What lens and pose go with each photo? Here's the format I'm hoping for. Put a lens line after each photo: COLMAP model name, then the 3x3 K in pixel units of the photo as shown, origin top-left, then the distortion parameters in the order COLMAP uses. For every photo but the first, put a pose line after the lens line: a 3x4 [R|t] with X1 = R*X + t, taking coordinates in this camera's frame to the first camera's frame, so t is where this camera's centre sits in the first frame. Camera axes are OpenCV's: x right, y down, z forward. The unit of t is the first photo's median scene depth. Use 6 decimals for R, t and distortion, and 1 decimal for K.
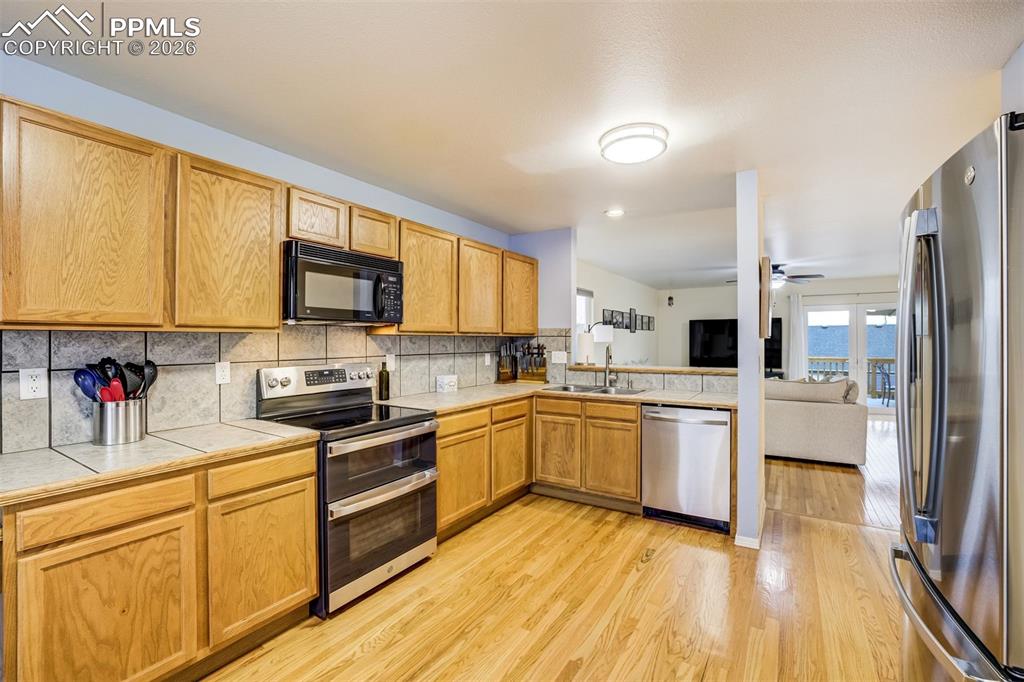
lens RADIAL K [[443.5, 0, 511.2], [0, 443.5, 338.4], [0, 0, 1]] dist [-0.031663, 0.008886]
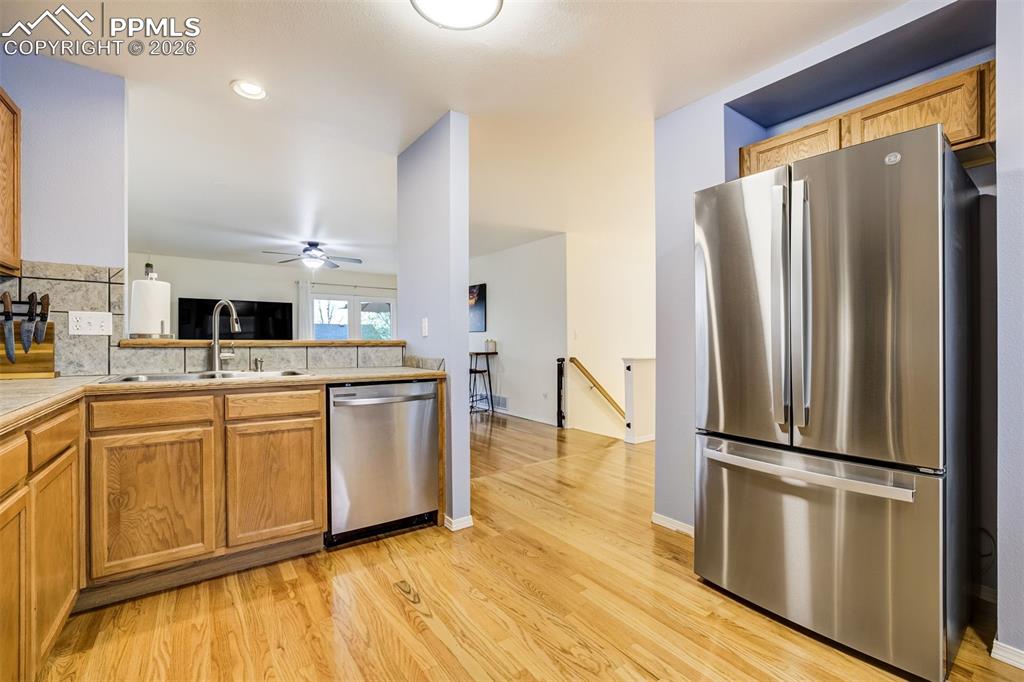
lens RADIAL K [[443.5, 0, 520.4], [0, 443.5, 341.6], [0, 0, 1]] dist [-0.031663, 0.008886]
pose [[0.365189, 0.000321, 0.930933, -0.211679], [-0.008030, 0.999964, 0.002805, 0.071316], [-0.930899, -0.008500, 0.365178, 0.448970]]
